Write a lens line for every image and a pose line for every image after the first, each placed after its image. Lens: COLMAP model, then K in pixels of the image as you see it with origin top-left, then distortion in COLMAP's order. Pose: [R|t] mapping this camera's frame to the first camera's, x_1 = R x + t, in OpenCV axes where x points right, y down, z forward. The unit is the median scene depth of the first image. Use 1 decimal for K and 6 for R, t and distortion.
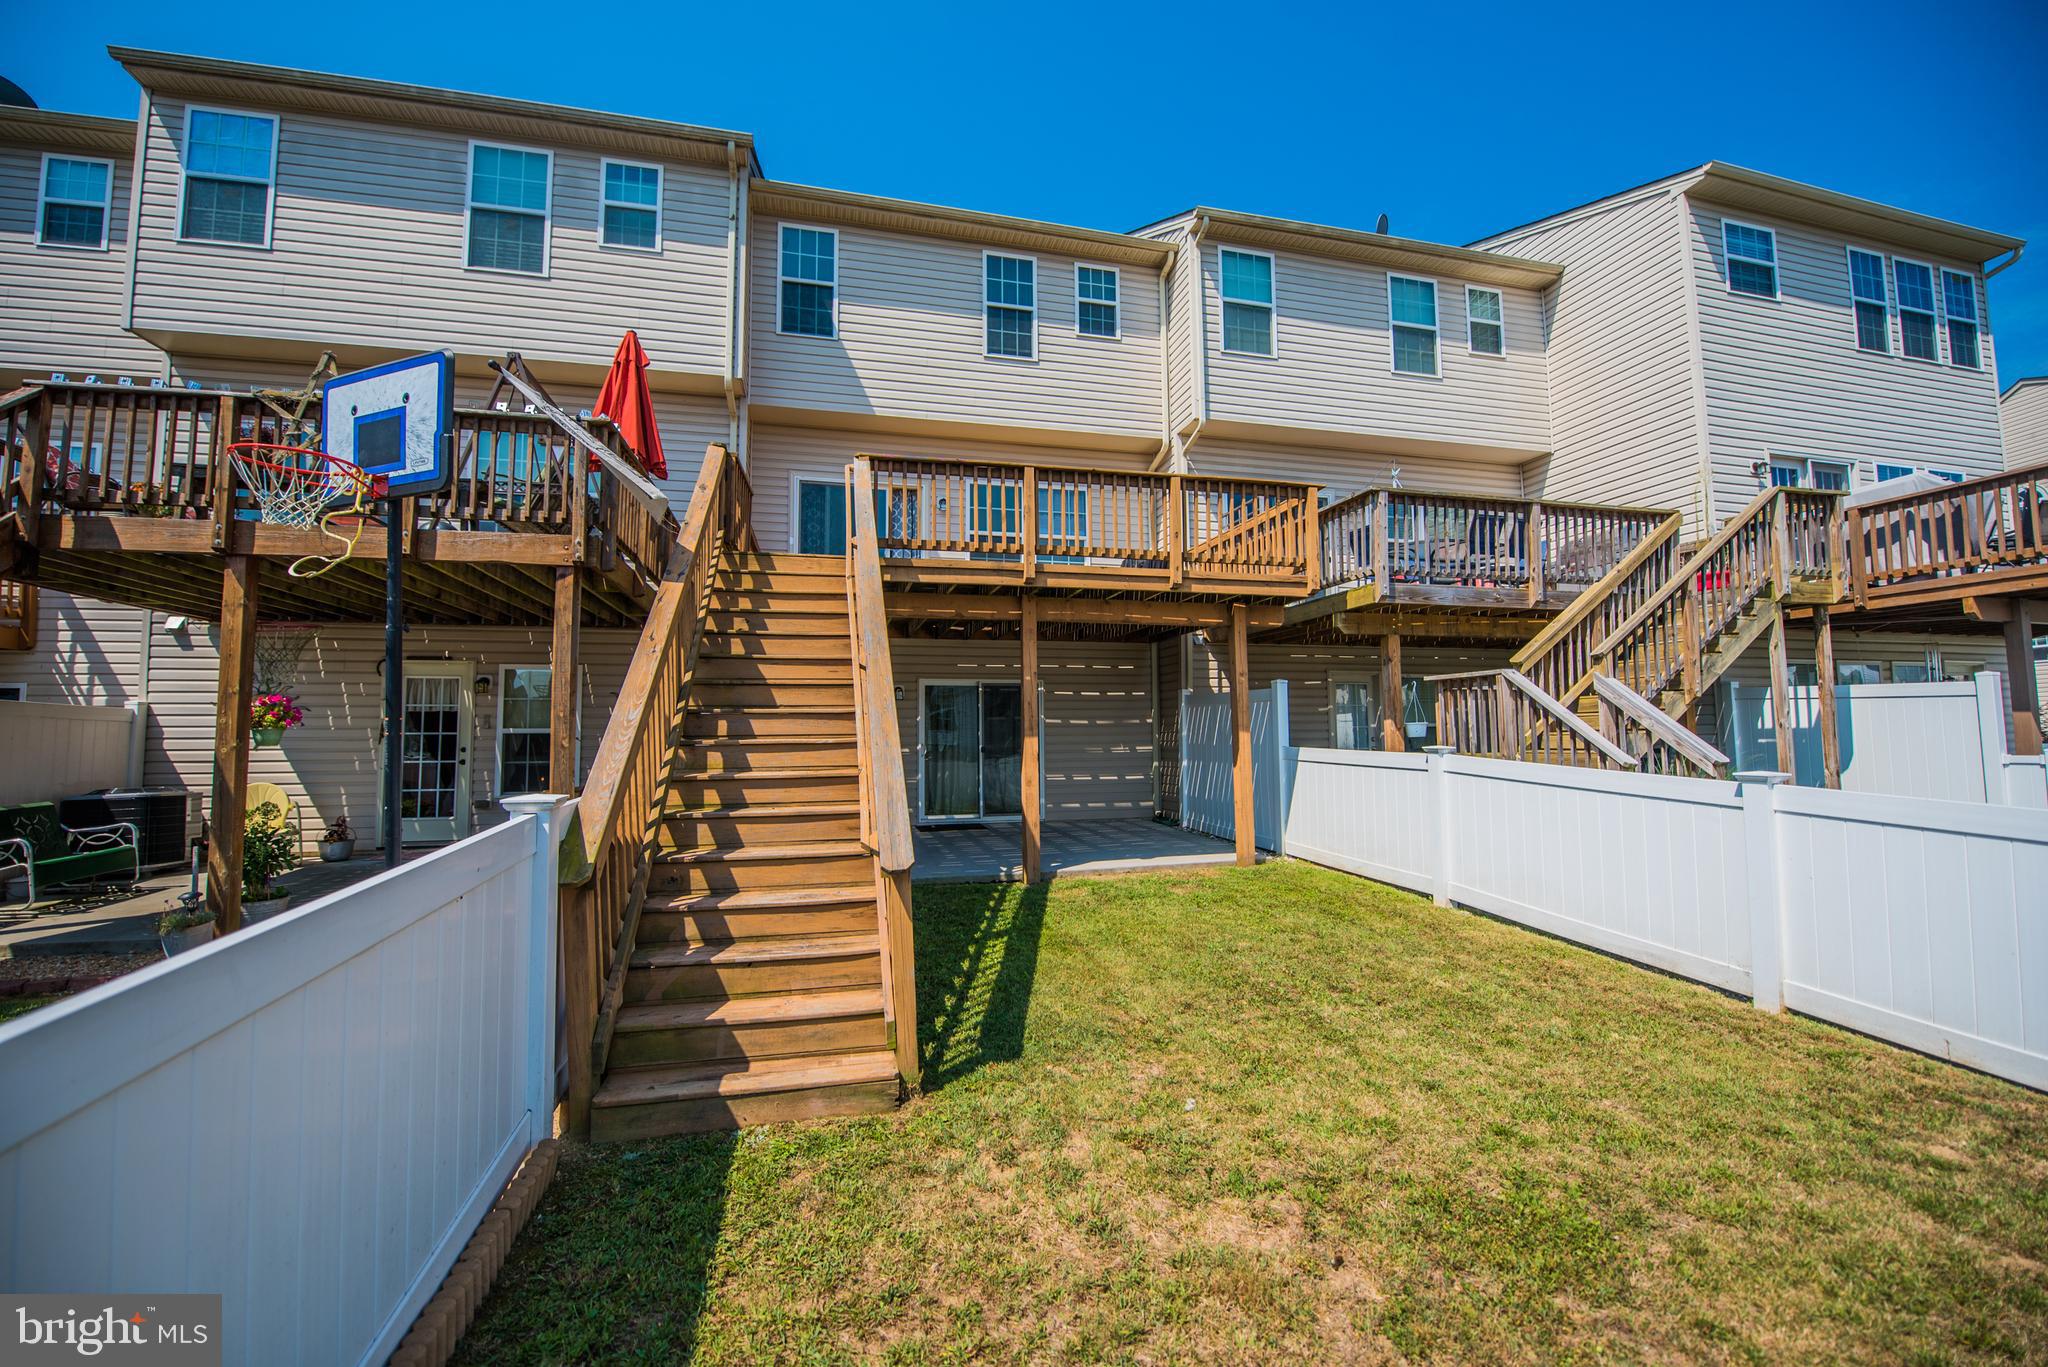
lens RADIAL K [[816.1, 0, 1017.7], [0, 816.1, 680.5], [0, 0, 1]] dist [-0.017073, -0.002022]
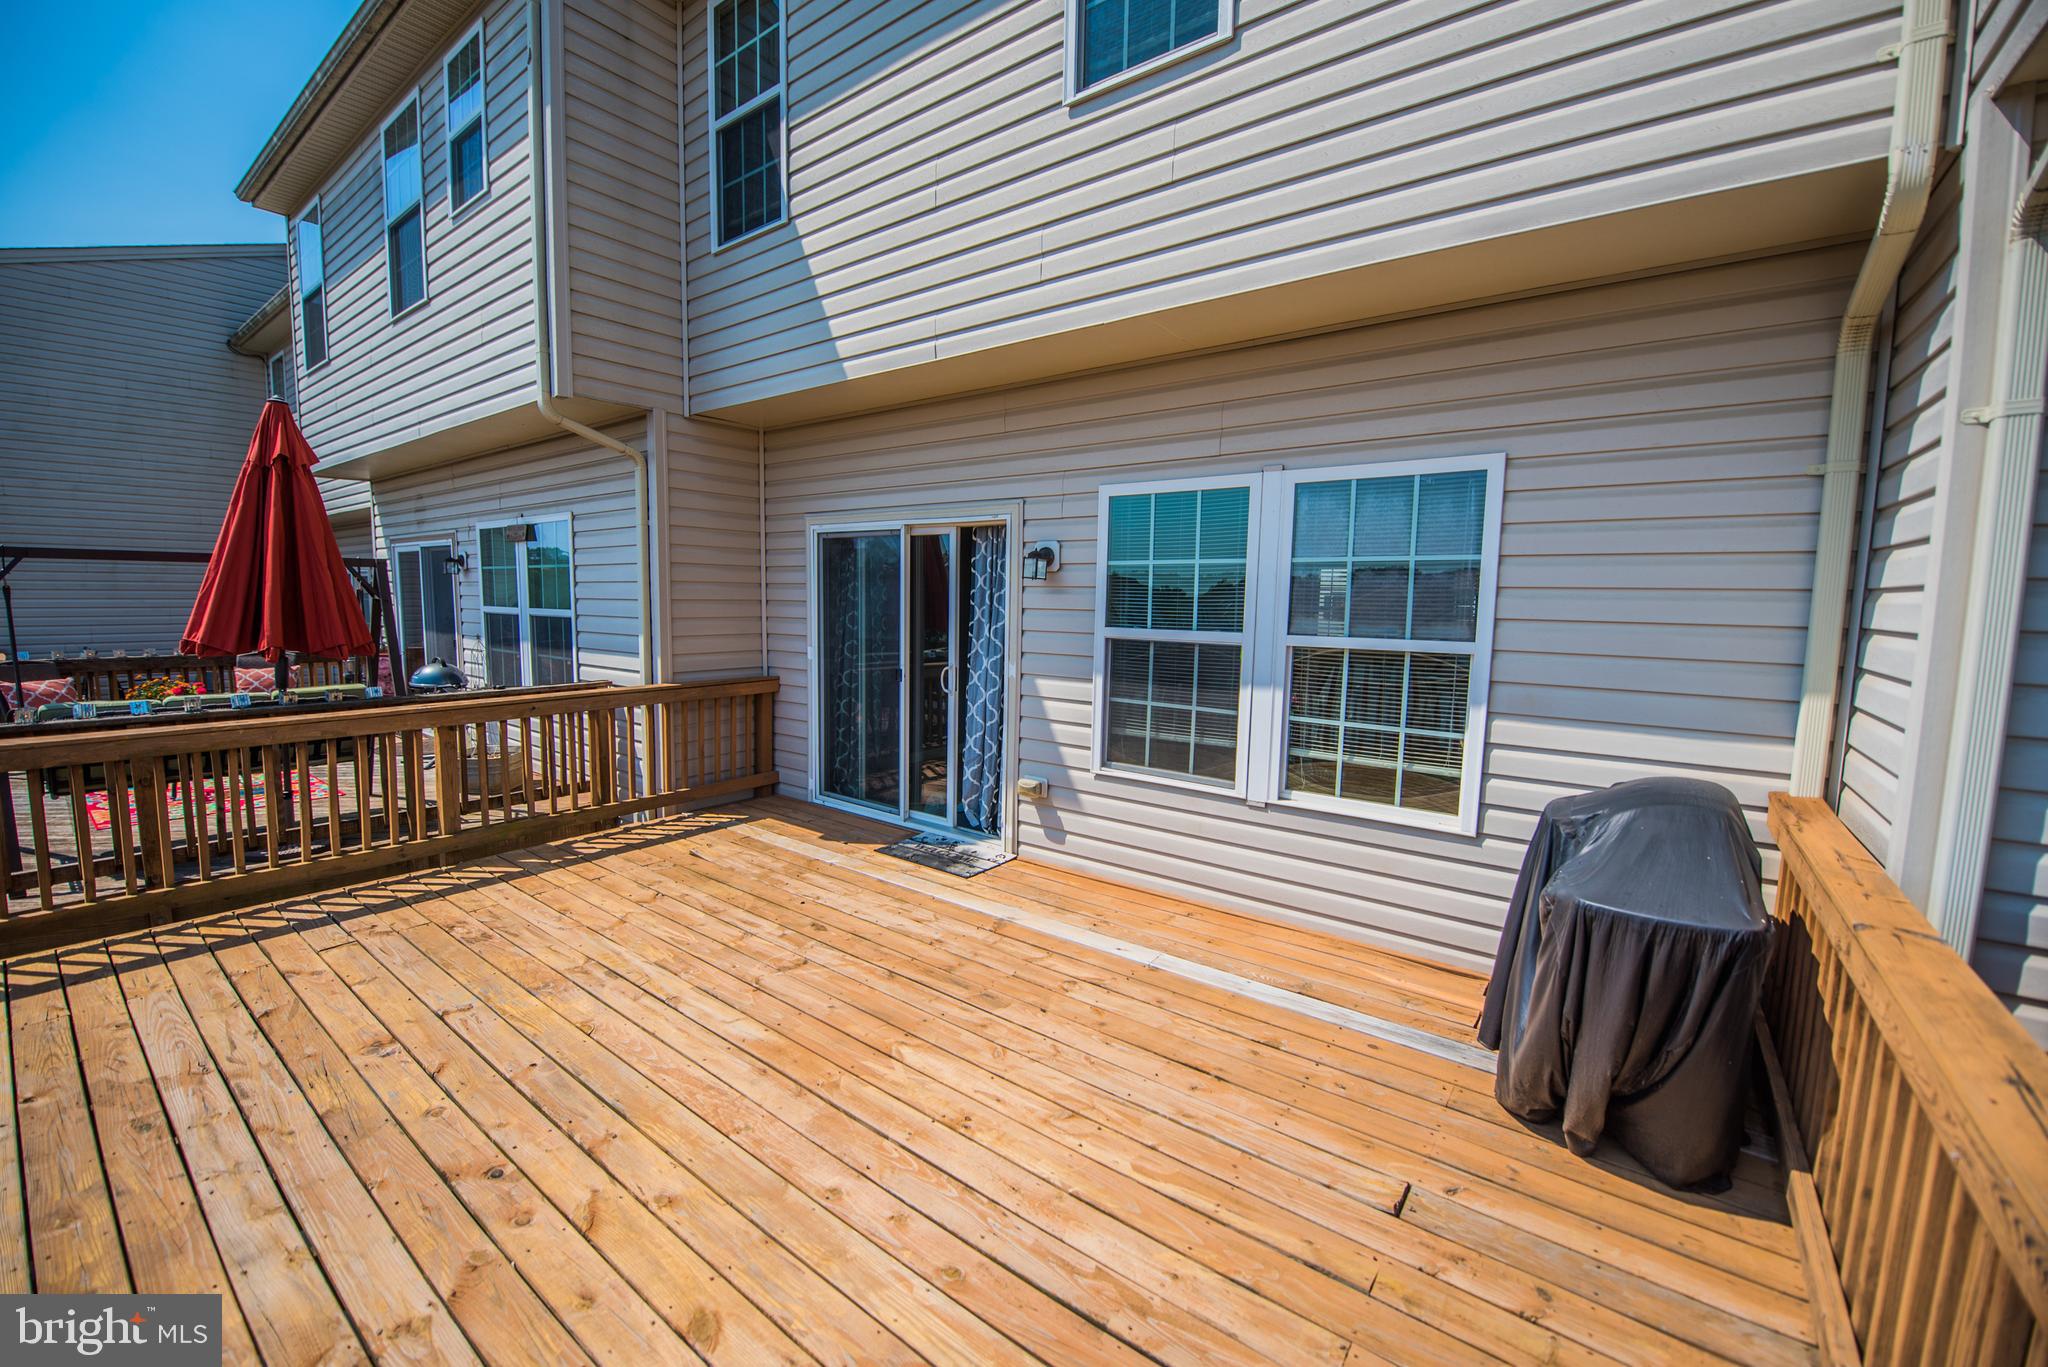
lens RADIAL K [[816.1, 0, 1017.7], [0, 816.1, 680.5], [0, 0, 1]] dist [-0.017073, -0.002022]
pose [[0.645029, 0.087553, -0.759126, 0.205682], [0.037154, 0.988646, 0.145595, -0.220550], [0.763254, -0.122118, 0.634453, 0.747023]]
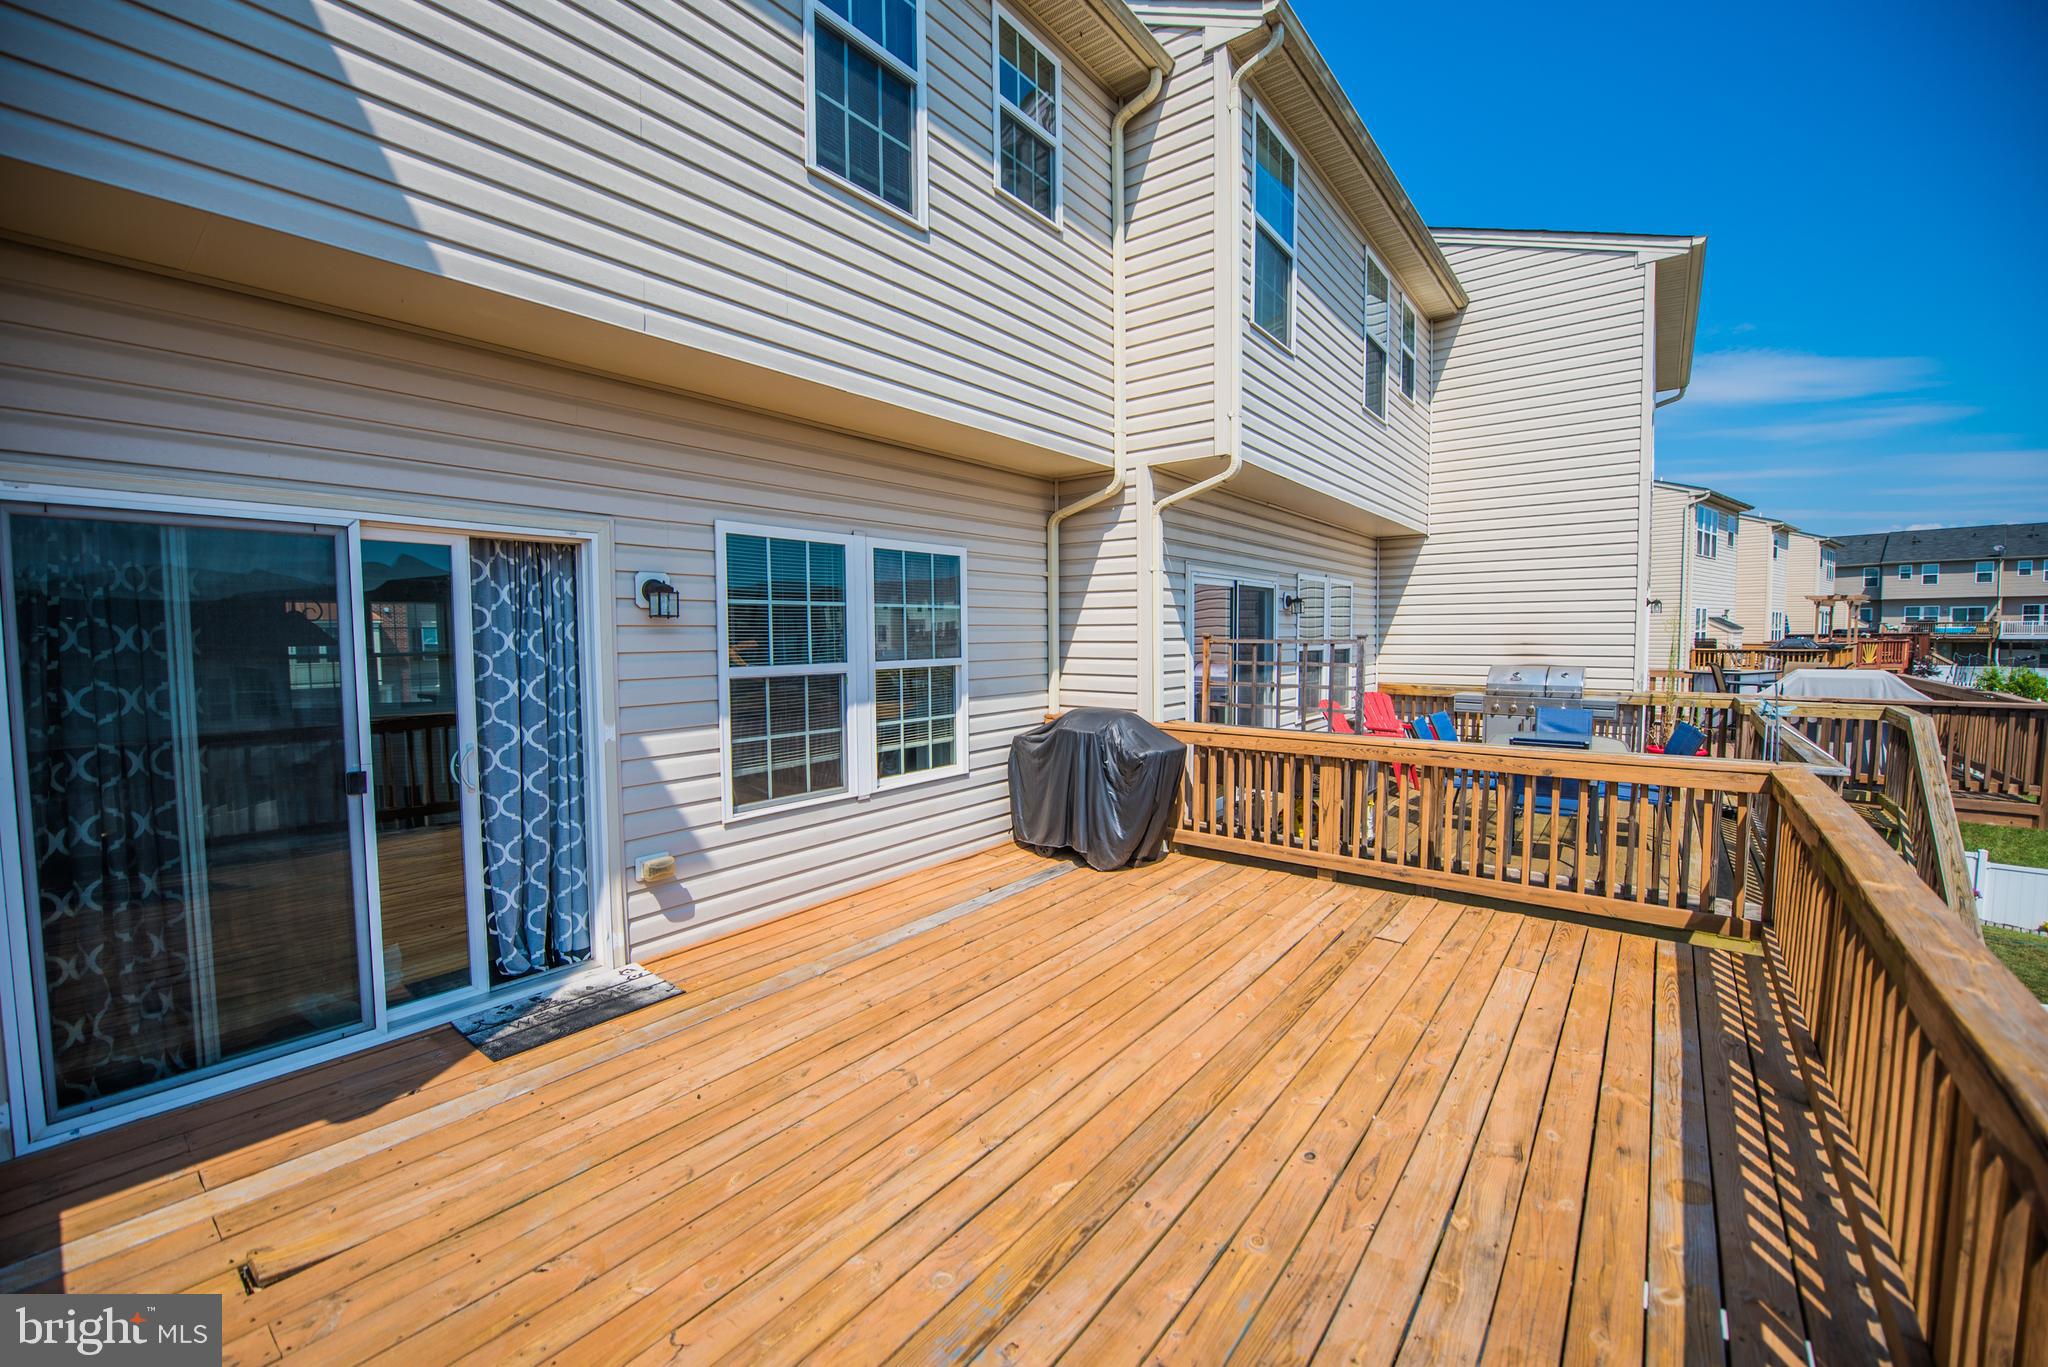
lens RADIAL K [[816.1, 0, 1017.7], [0, 816.1, 680.5], [0, 0, 1]] dist [-0.017073, -0.002022]
pose [[0.774407, -0.044865, 0.631095, -0.190296], [-0.030932, 0.993605, 0.108592, -0.226051], [-0.631931, -0.103615, 0.768067, 0.659841]]
